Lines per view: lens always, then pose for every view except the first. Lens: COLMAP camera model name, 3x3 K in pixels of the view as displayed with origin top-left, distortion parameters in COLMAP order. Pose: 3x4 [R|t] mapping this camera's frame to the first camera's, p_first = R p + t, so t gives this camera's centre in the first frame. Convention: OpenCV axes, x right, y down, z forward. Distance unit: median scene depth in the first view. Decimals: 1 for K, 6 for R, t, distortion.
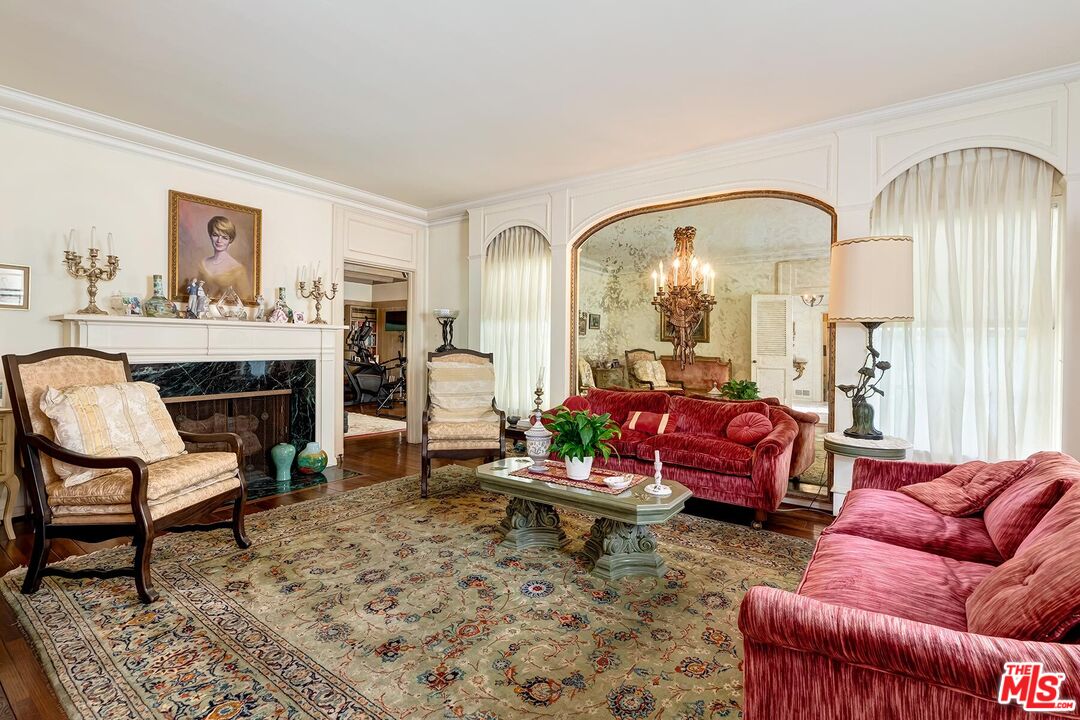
lens RADIAL K [[499.8, 0, 517.0], [0, 499.8, 356.0], [0, 0, 1]] dist [-0.000420, 0.000226]
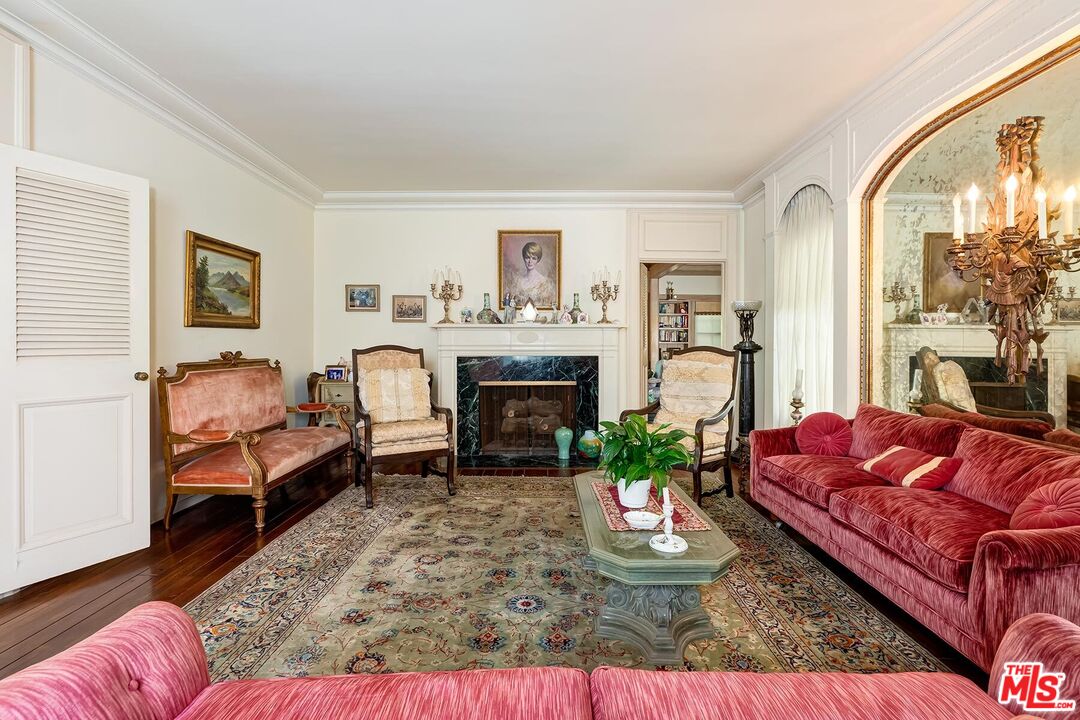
lens RADIAL K [[499.8, 0, 539.4], [0, 499.8, 349.0], [0, 0, 1]] dist [-0.000420, 0.000226]
pose [[0.604329, 0.003577, -0.796727, 0.458875], [-0.011988, 0.999918, -0.004604, -0.001684], [0.796645, 0.012334, 0.604322, 0.262581]]
